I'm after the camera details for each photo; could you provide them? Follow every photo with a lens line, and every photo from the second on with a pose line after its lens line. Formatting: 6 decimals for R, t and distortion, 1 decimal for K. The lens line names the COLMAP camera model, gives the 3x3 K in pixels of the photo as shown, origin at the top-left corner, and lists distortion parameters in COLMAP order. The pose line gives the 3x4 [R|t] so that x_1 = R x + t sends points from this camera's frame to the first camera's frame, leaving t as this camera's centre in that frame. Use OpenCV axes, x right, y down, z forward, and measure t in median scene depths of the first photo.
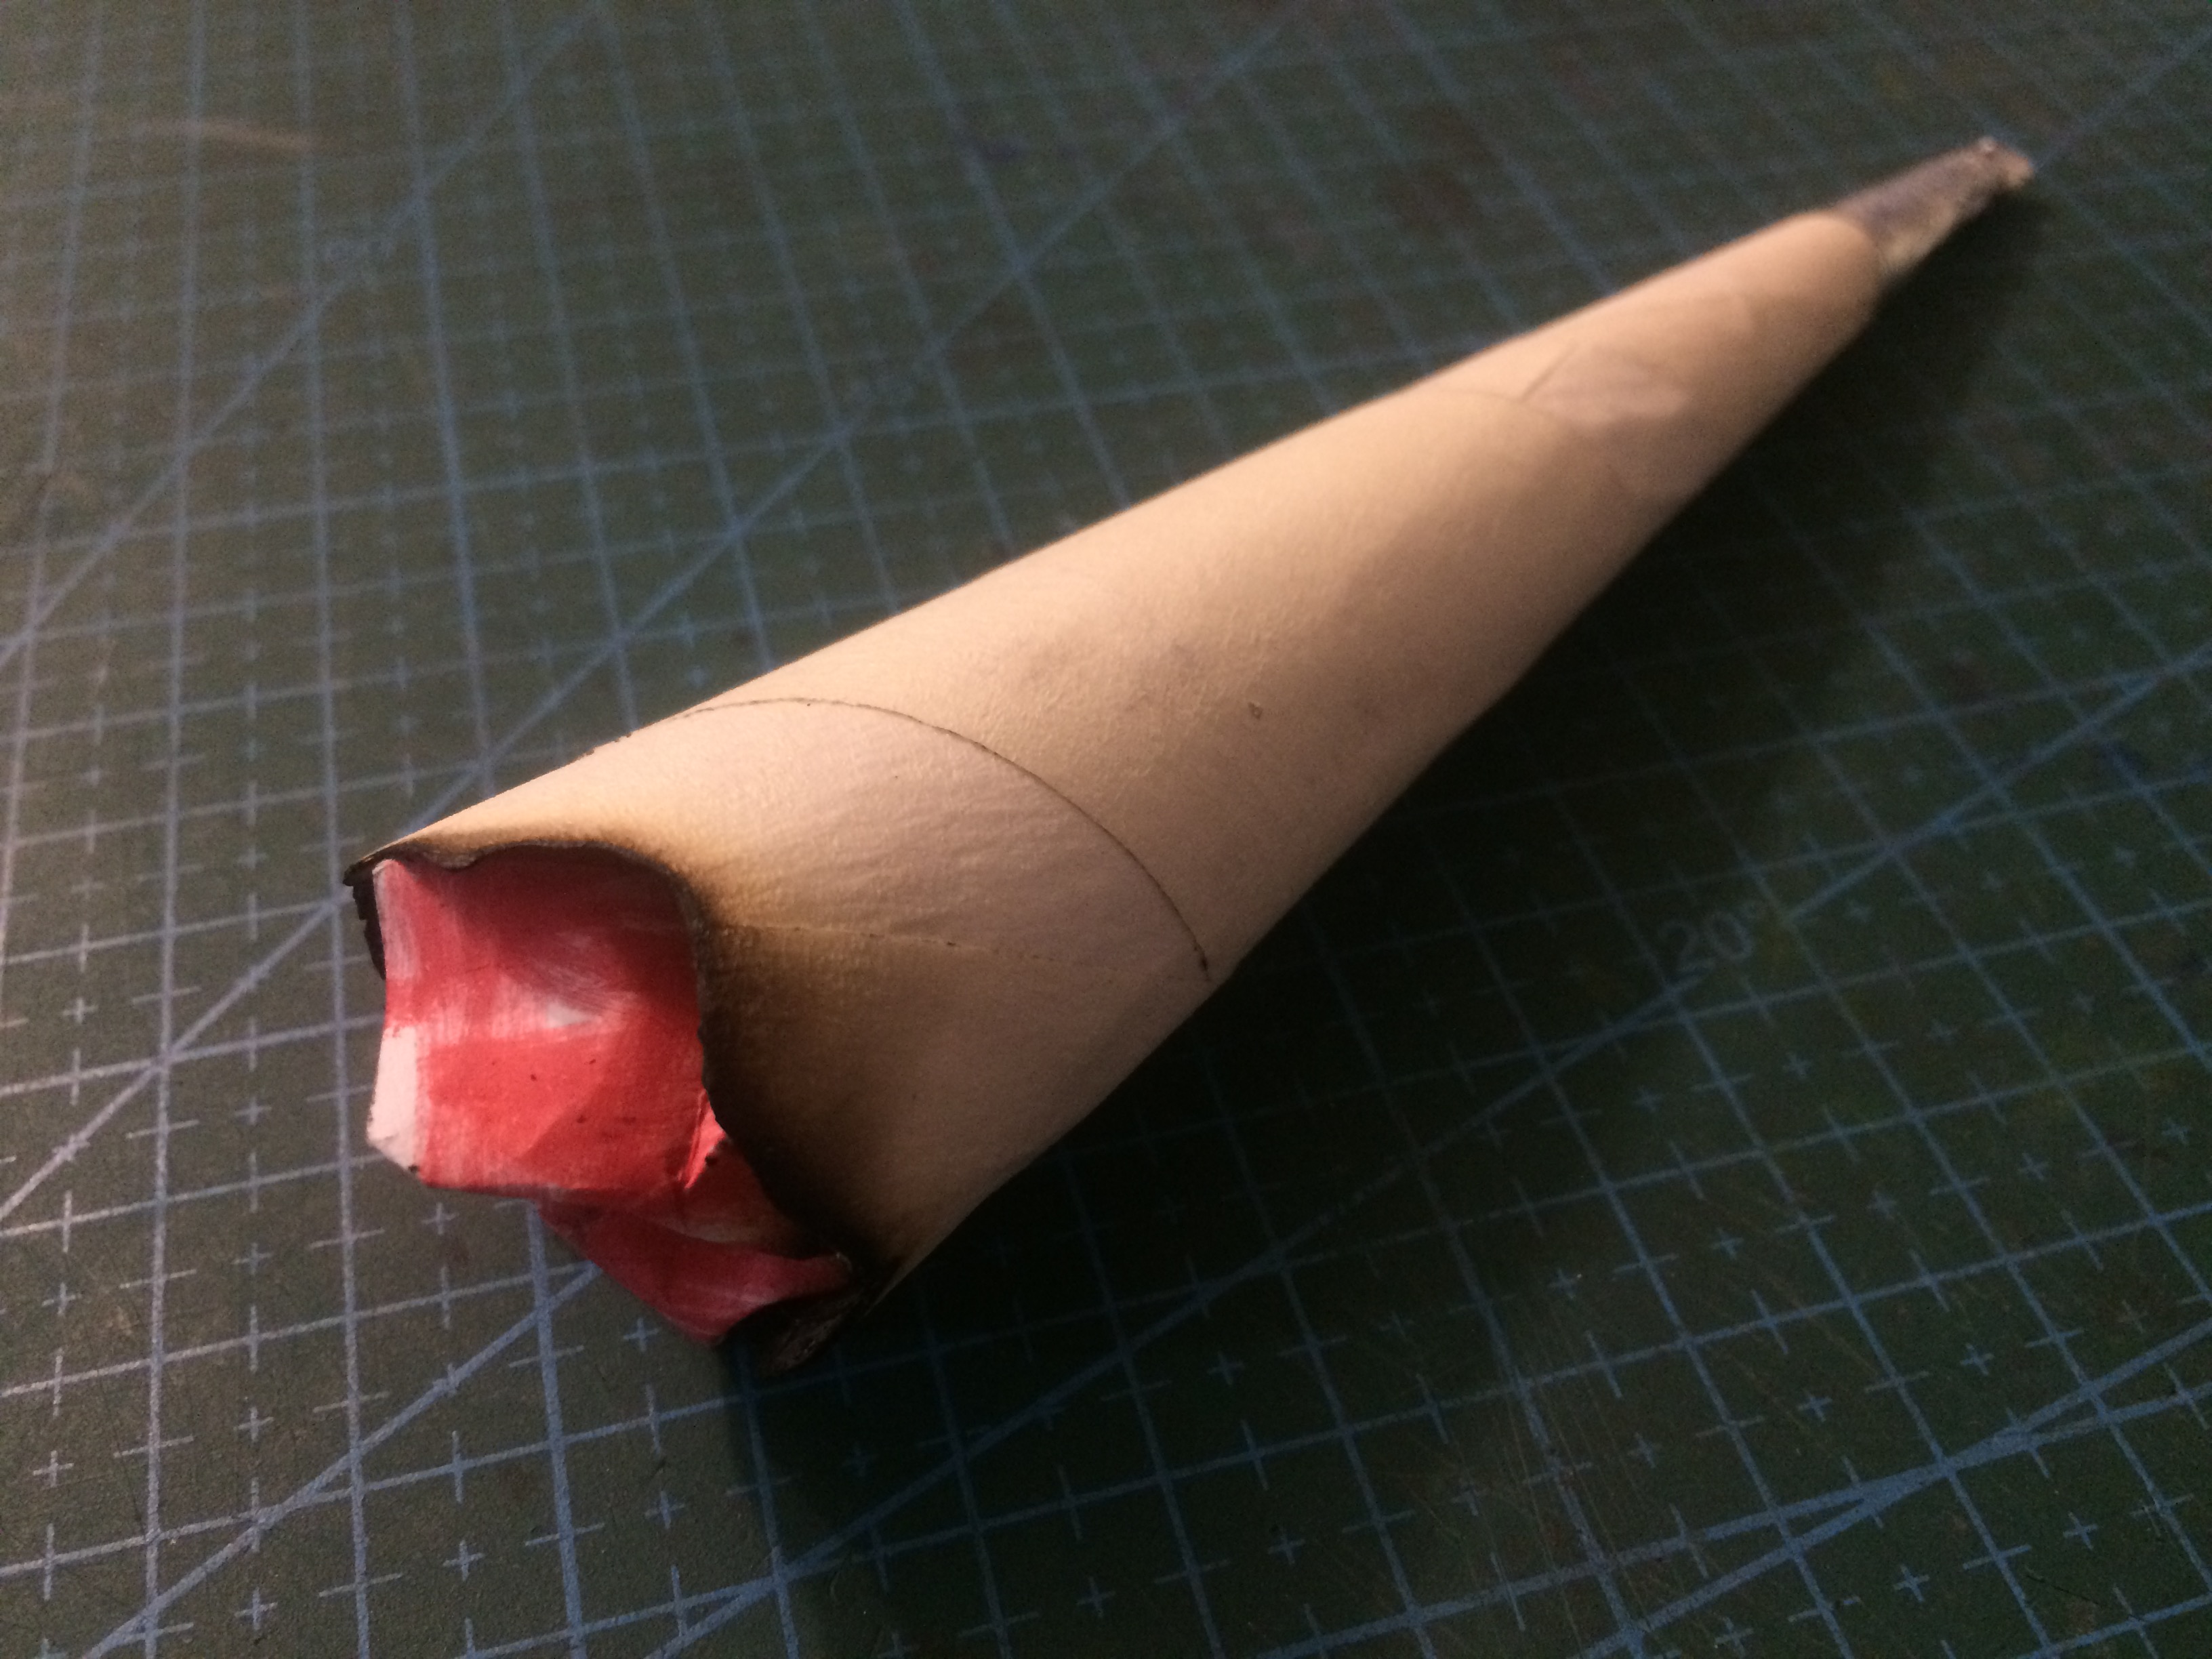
lens RADIAL K [[1942.5, 0, 1096.2], [0, 1942.5, 865.7], [0, 0, 1]] dist [0.078131, -0.150055]
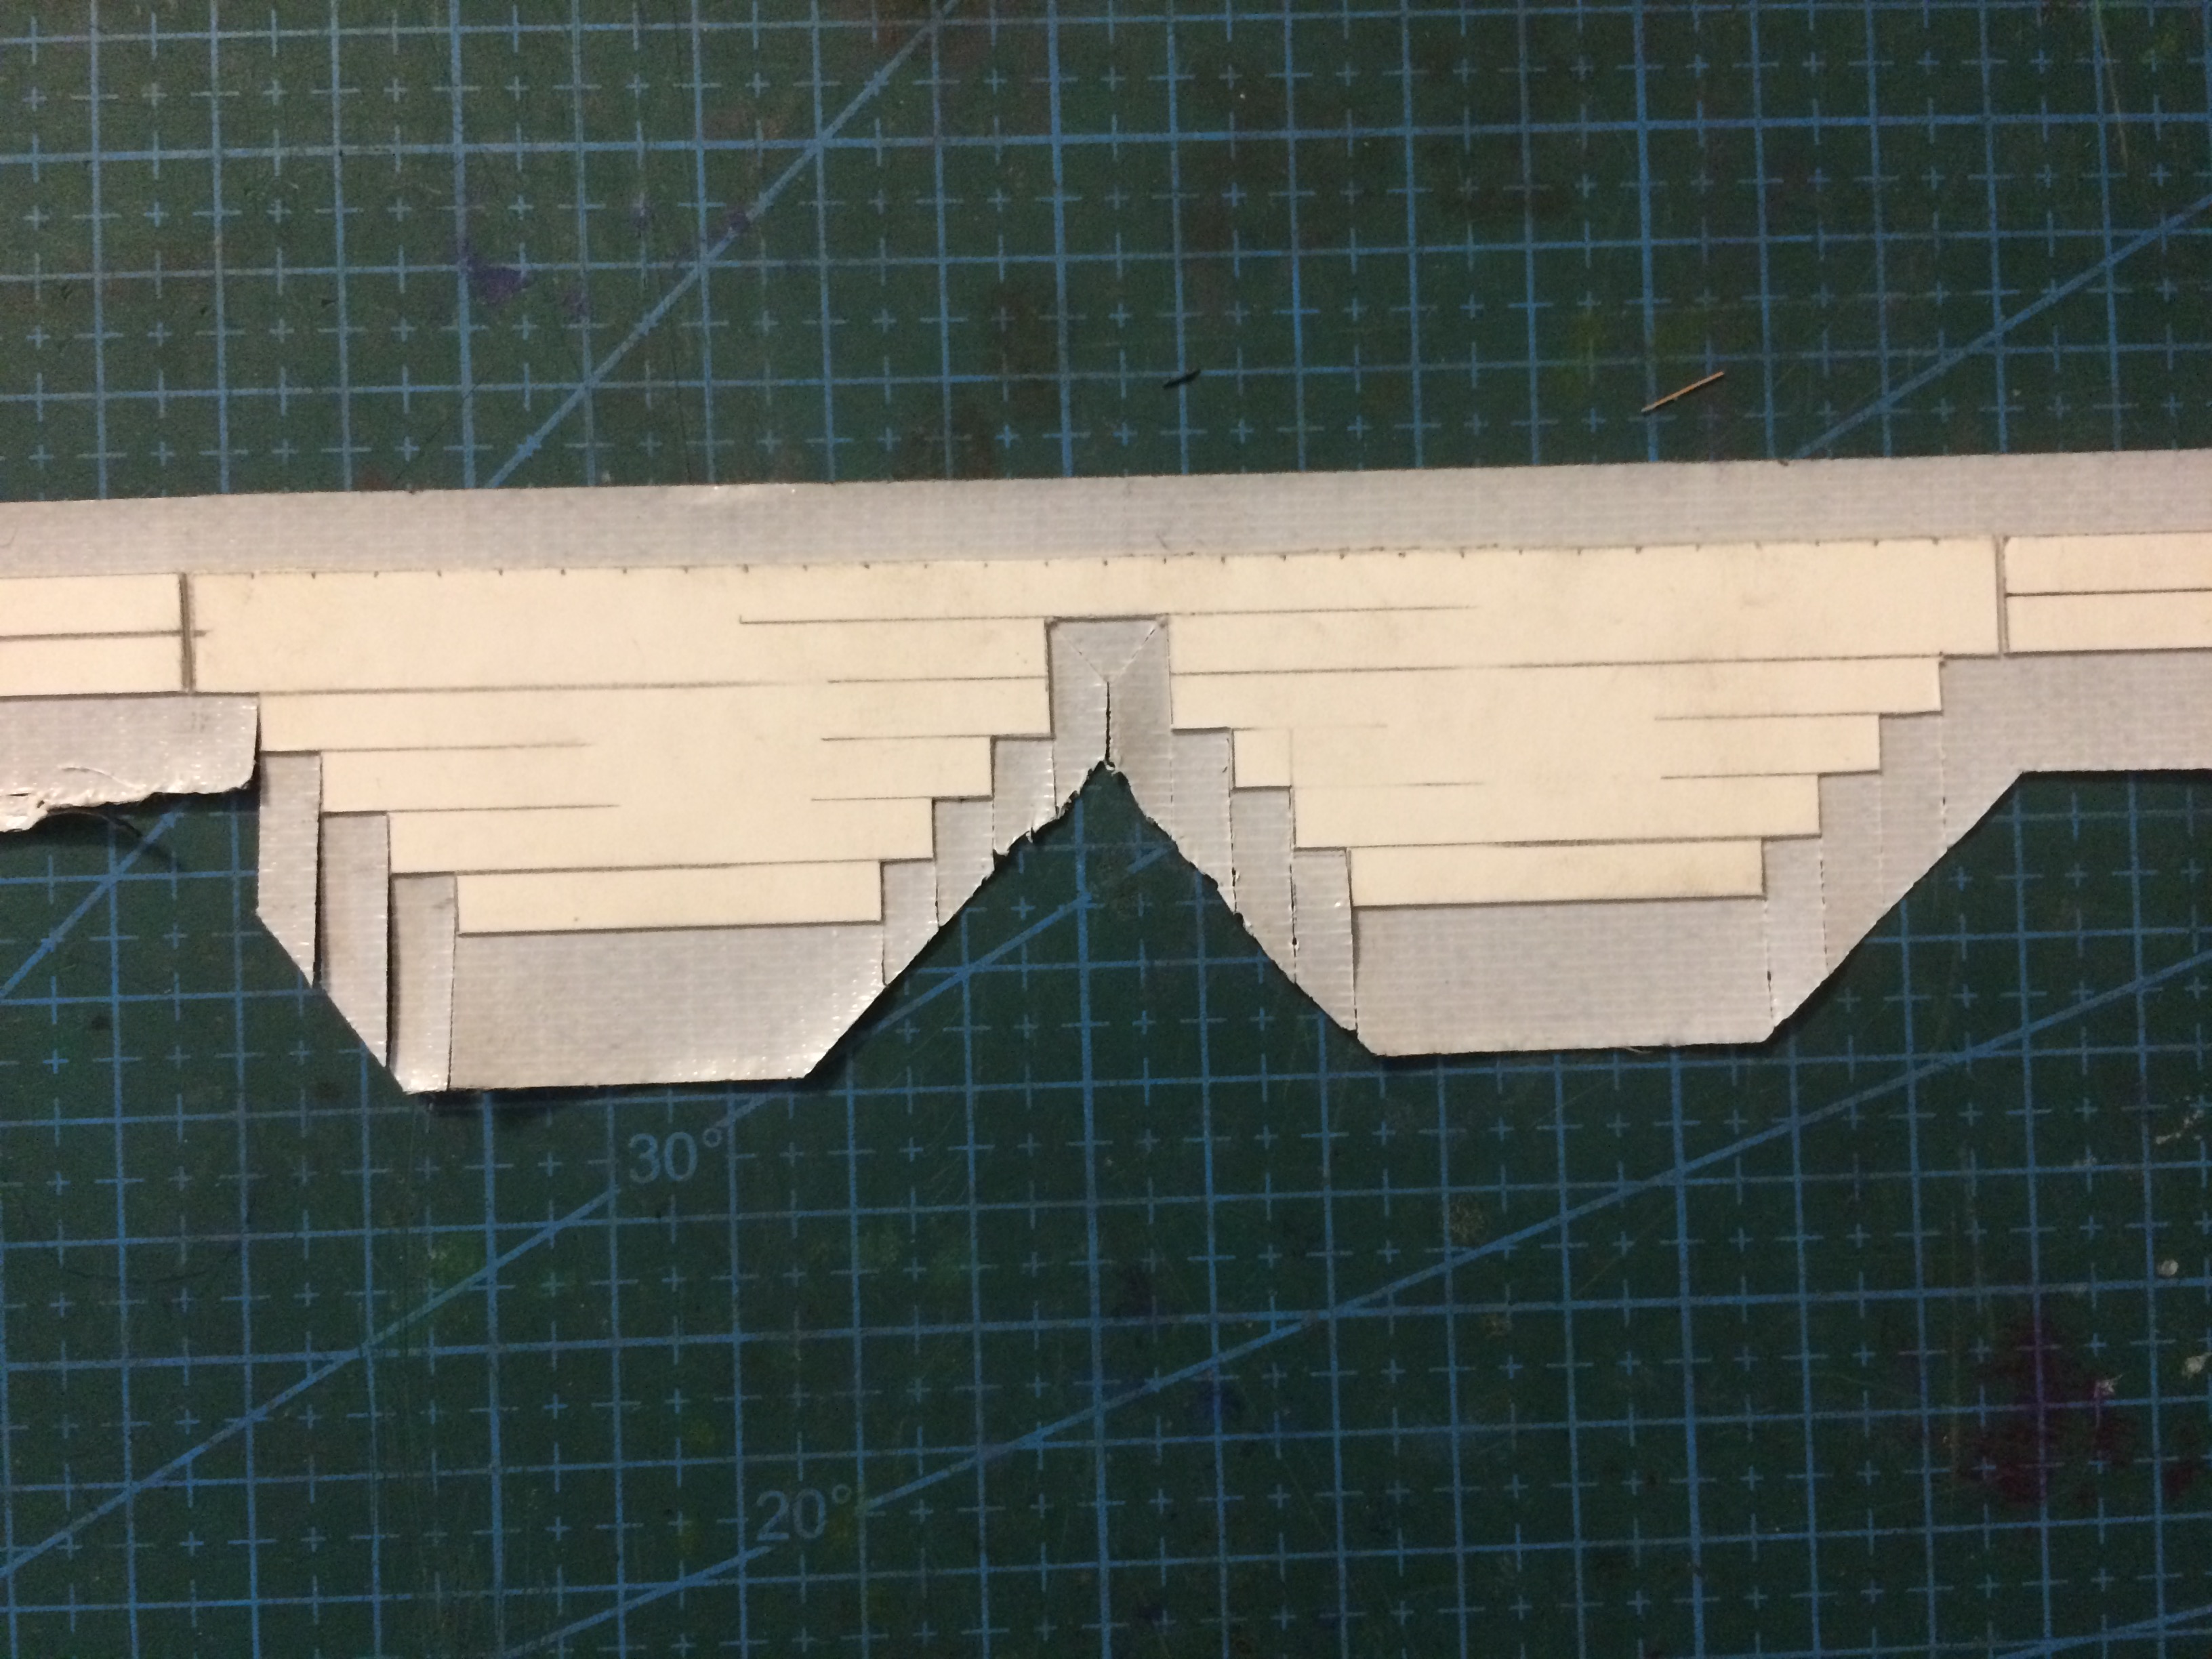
lens RADIAL K [[1942.5, 0, 1109.8], [0, 1942.5, 837.8], [0, 0, 1]] dist [0.078131, -0.150055]
pose [[0.971333, 0.237722, -0.000151, 0.389148], [-0.184590, 0.754633, 0.629647, -1.094127], [0.149795, -0.611570, 0.776881, 0.284005]]
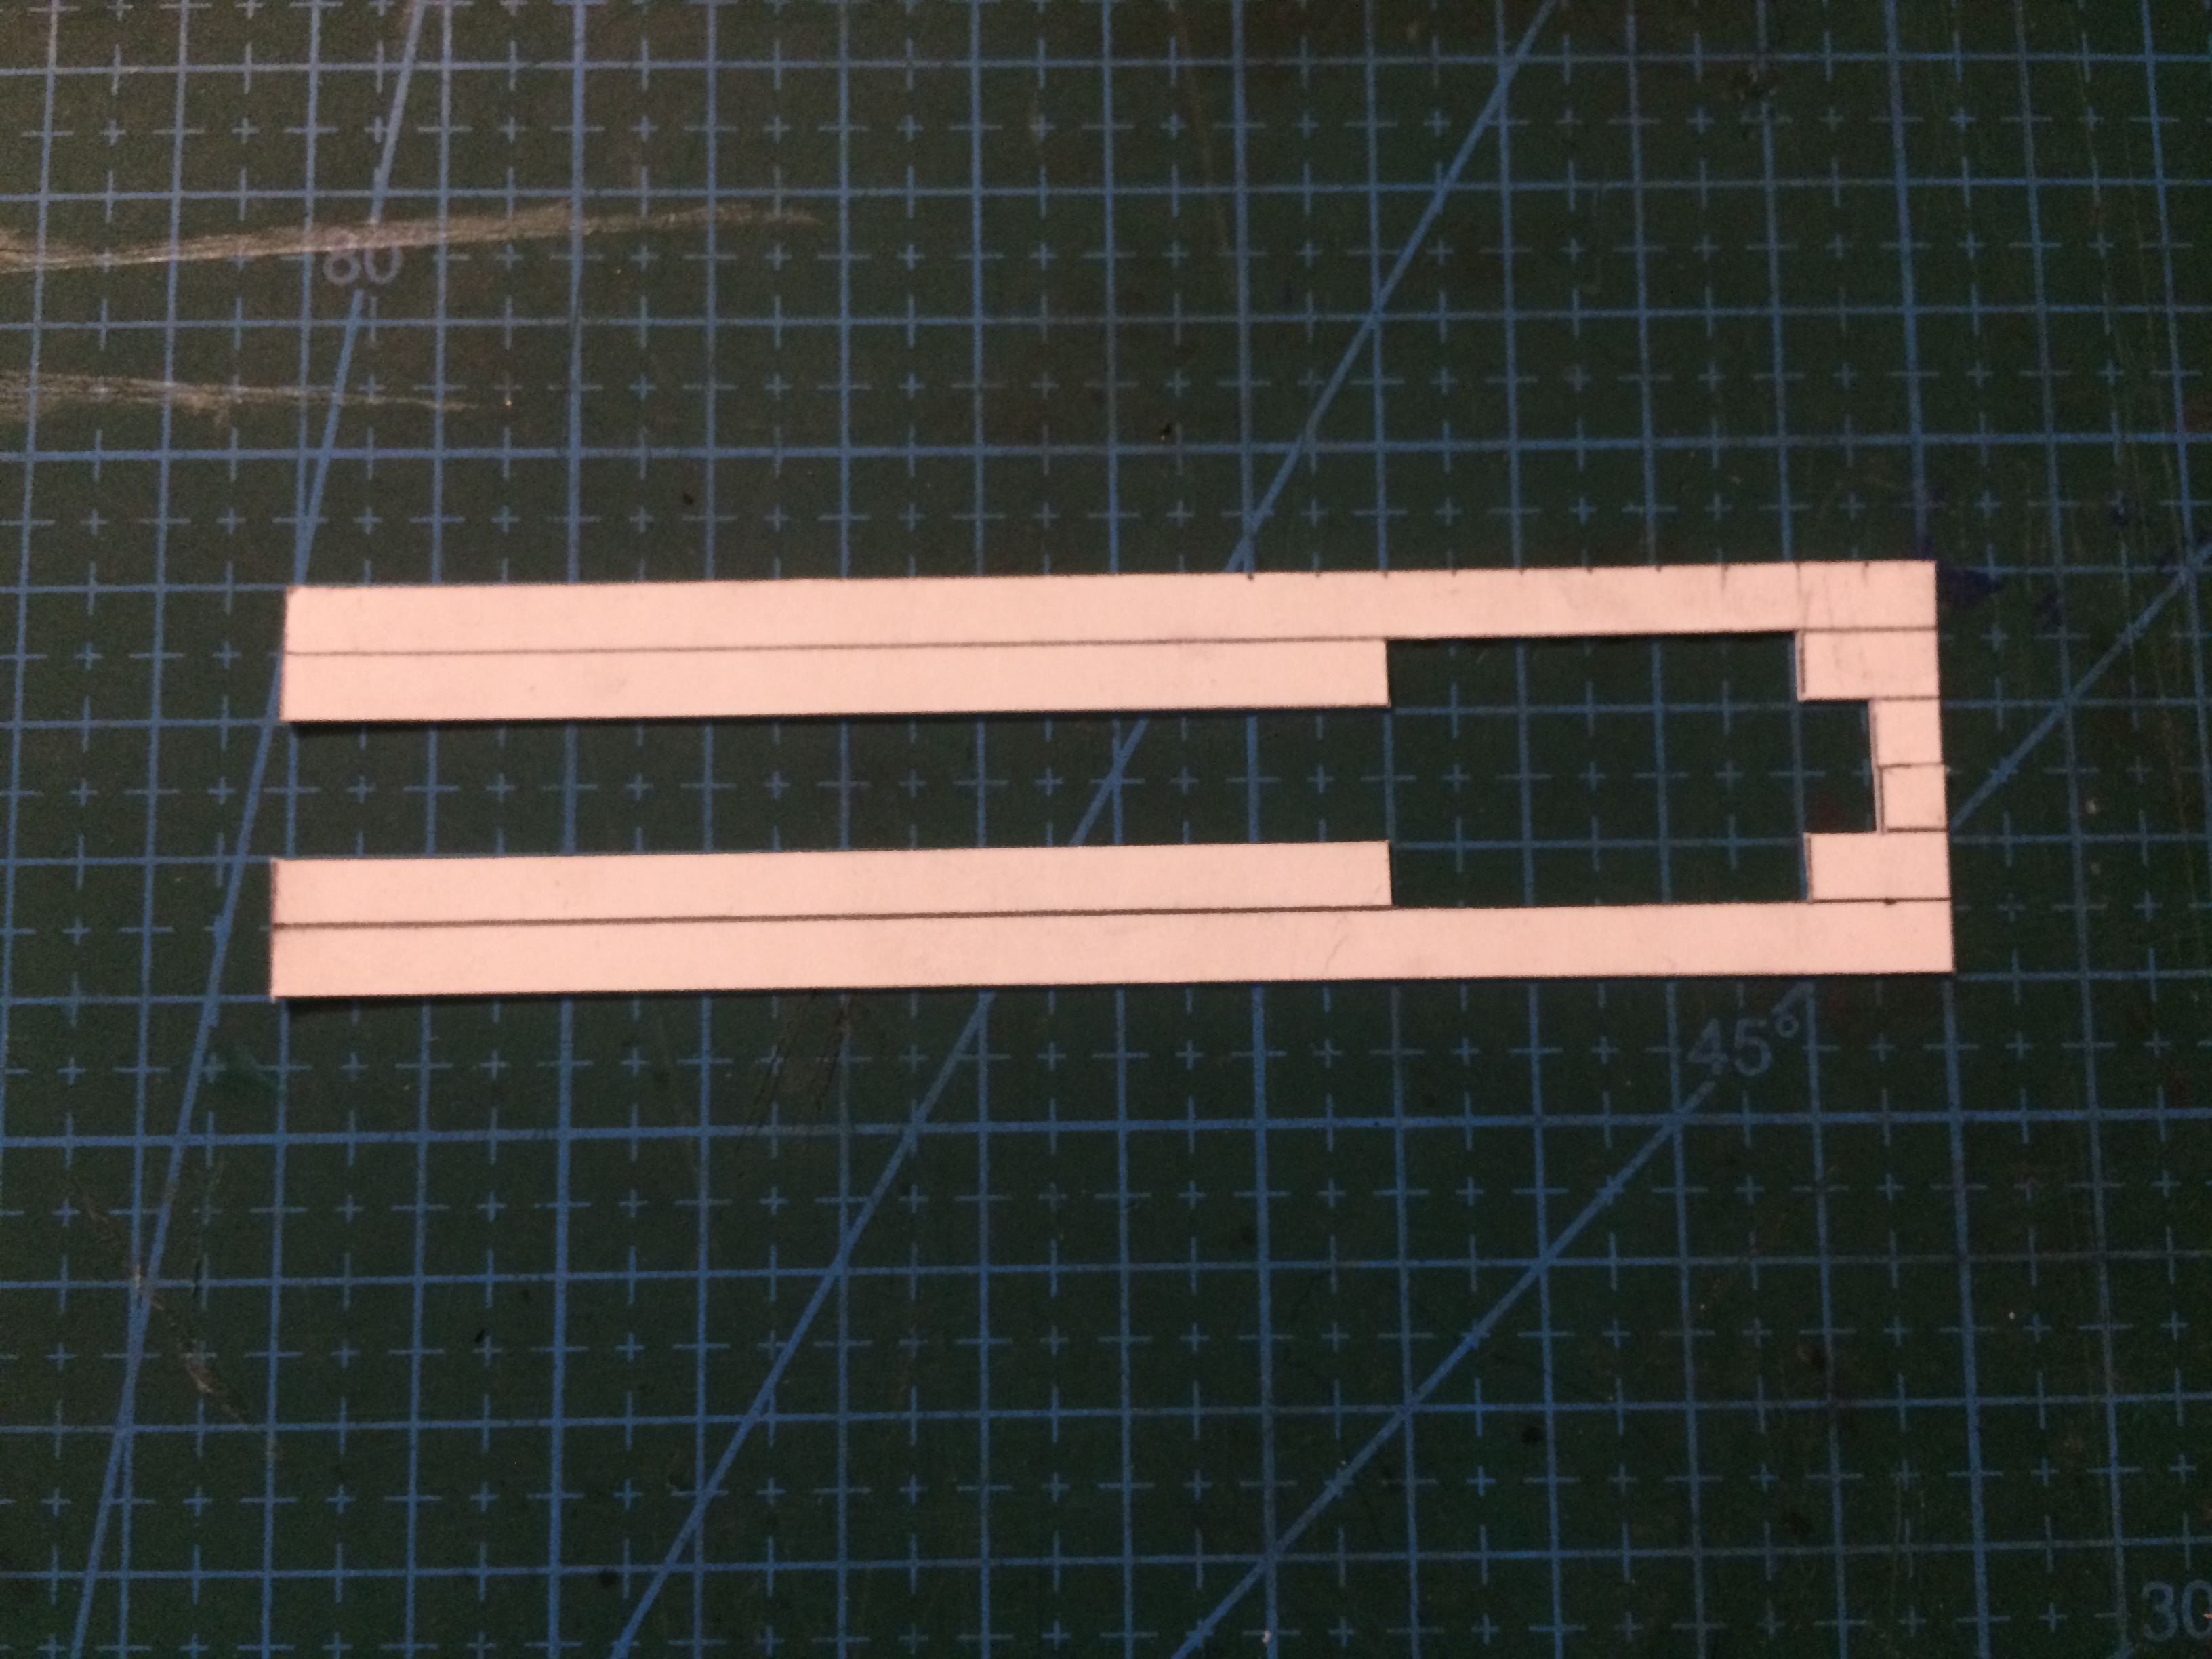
lens RADIAL K [[1942.5, 0, 1113.9], [0, 1942.5, 807.9], [0, 0, 1]] dist [0.078131, -0.150055]
pose [[0.966334, 0.252675, -0.048521, -0.442709], [-0.182304, 0.805484, 0.563880, -0.940819], [0.181561, -0.536051, 0.824430, 0.345550]]
